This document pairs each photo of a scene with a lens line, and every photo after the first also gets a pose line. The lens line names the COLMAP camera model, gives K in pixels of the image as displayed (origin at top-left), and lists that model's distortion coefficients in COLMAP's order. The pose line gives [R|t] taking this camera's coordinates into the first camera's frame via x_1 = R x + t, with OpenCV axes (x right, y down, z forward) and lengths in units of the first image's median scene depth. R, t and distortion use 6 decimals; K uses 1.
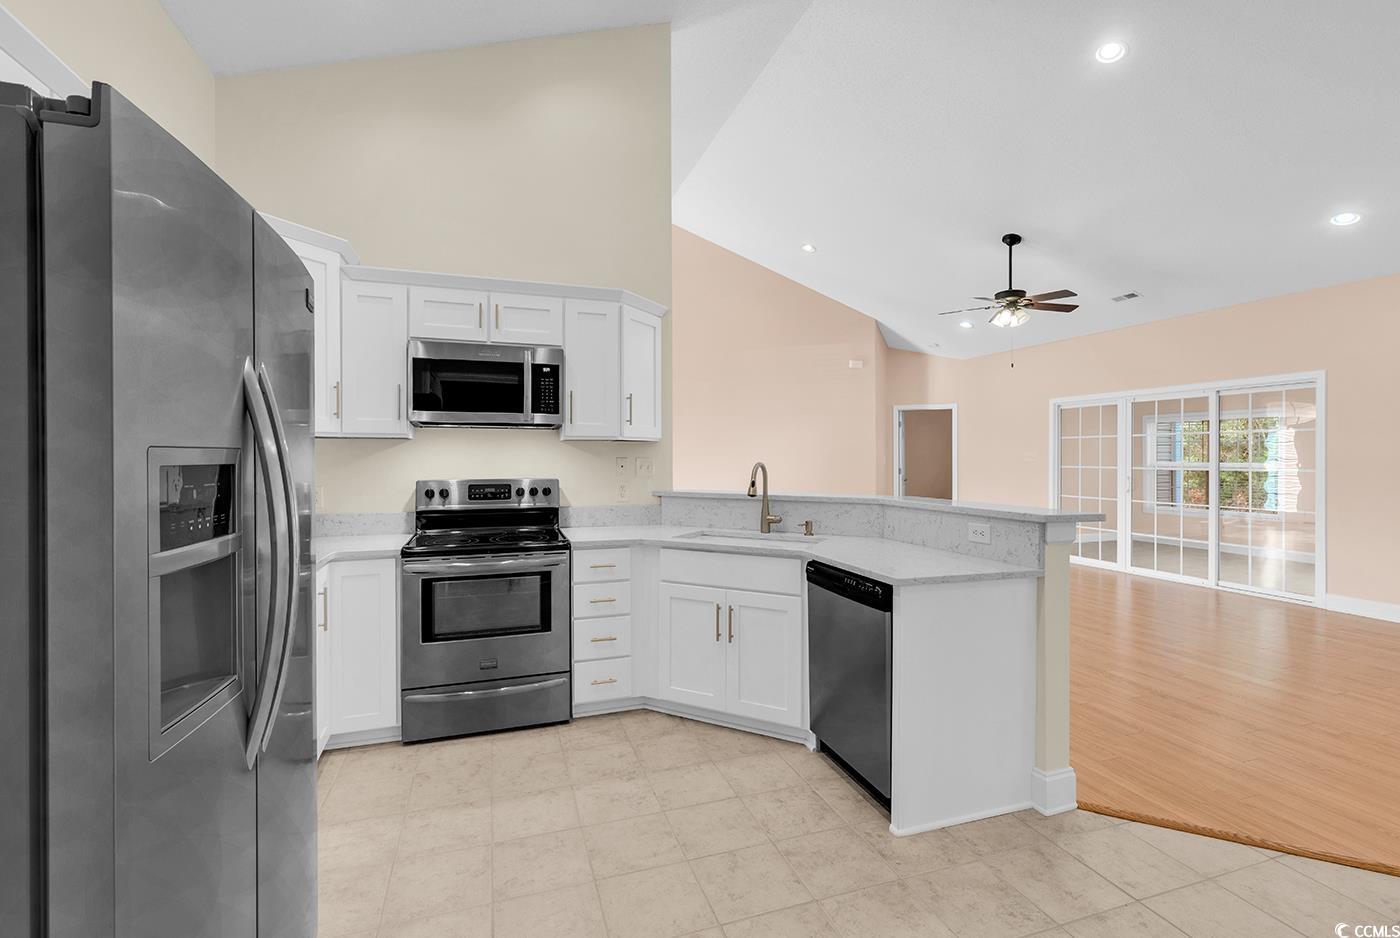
lens RADIAL K [[636.1, 0, 705.2], [0, 636.1, 459.1], [0, 0, 1]] dist [0.008472, -0.001499]
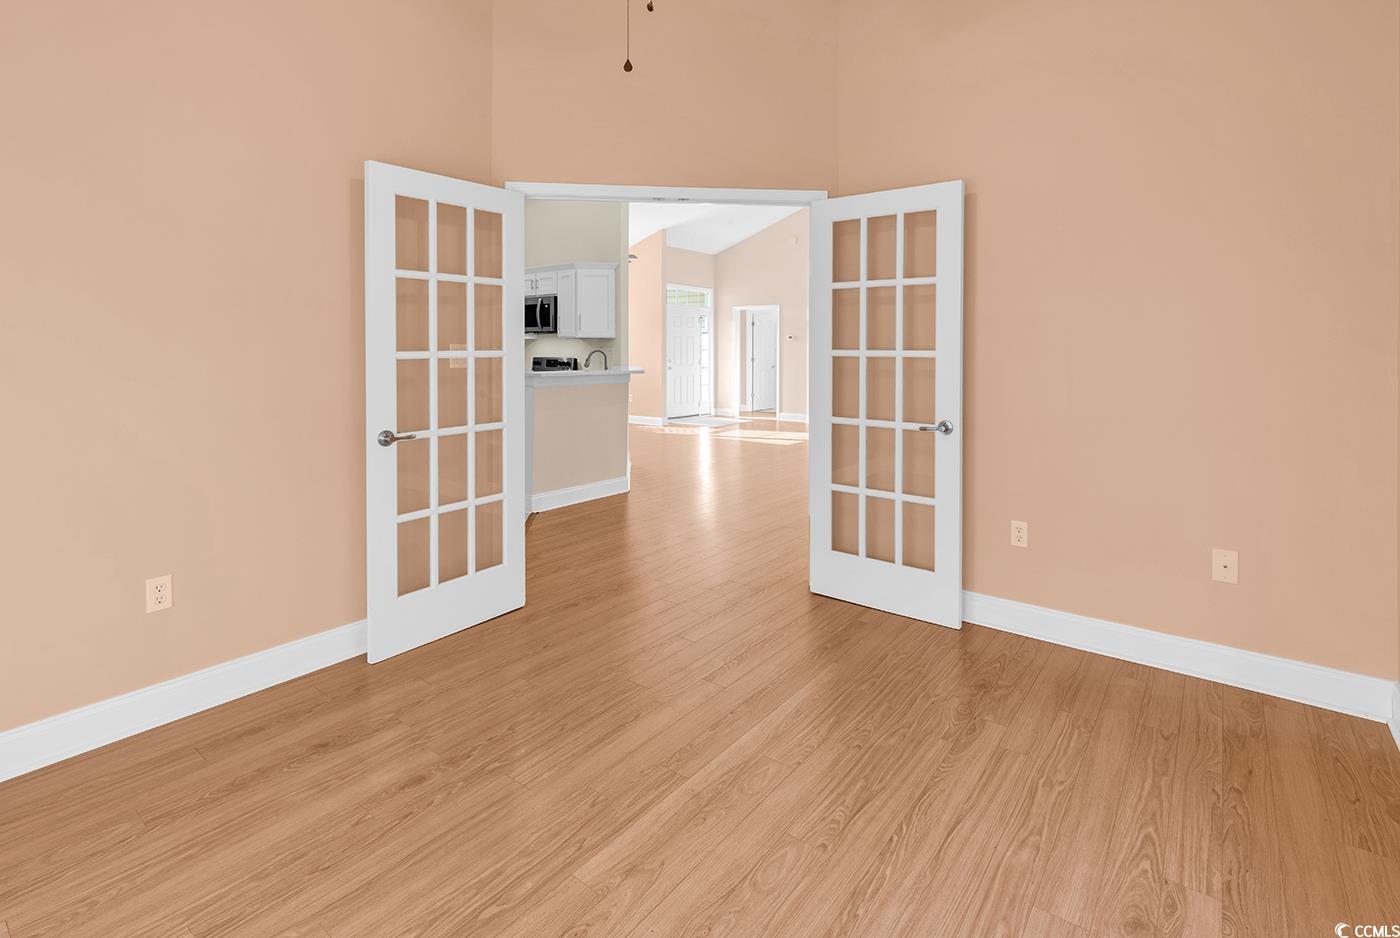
lens RADIAL K [[664.9, 0, 731.1], [0, 664.9, 354.4], [0, 0, 1]] dist [-0.000276, 0.000004]
pose [[0.577426, 0.007434, -0.816409, 1.891995], [-0.004272, 0.999972, 0.006084, 0.006565], [0.816432, -0.000026, 0.577441, 0.201844]]
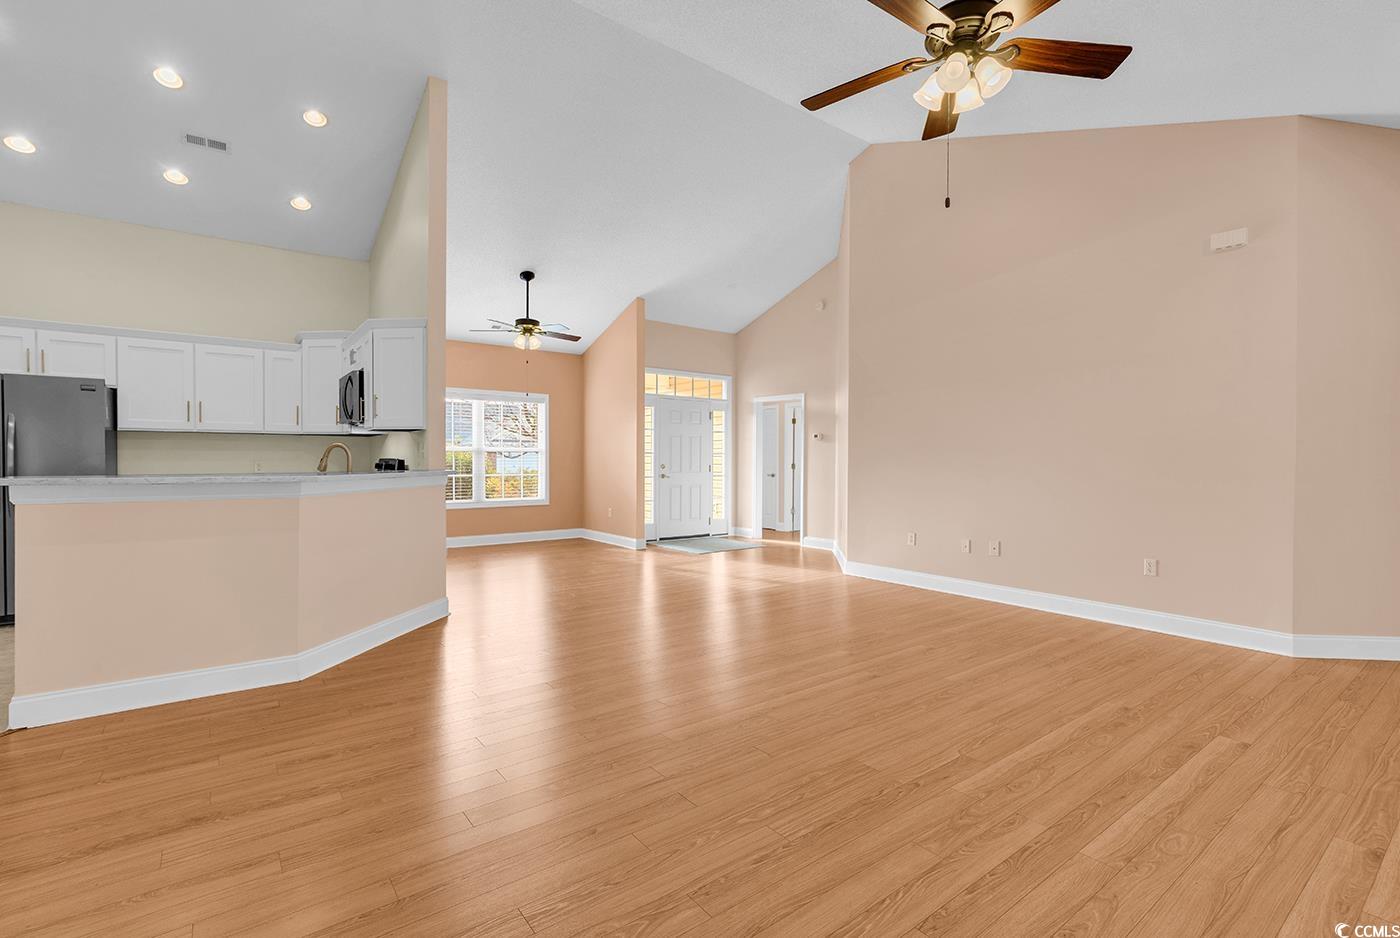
lens RADIAL K [[636.1, 0, 704.7], [0, 636.1, 471.3], [0, 0, 1]] dist [0.008472, -0.001499]
pose [[0.314140, 0.020922, -0.949146, 1.444757], [-0.007312, 0.999781, 0.019618, 0.028728], [0.949348, 0.000778, 0.314224, 1.280909]]
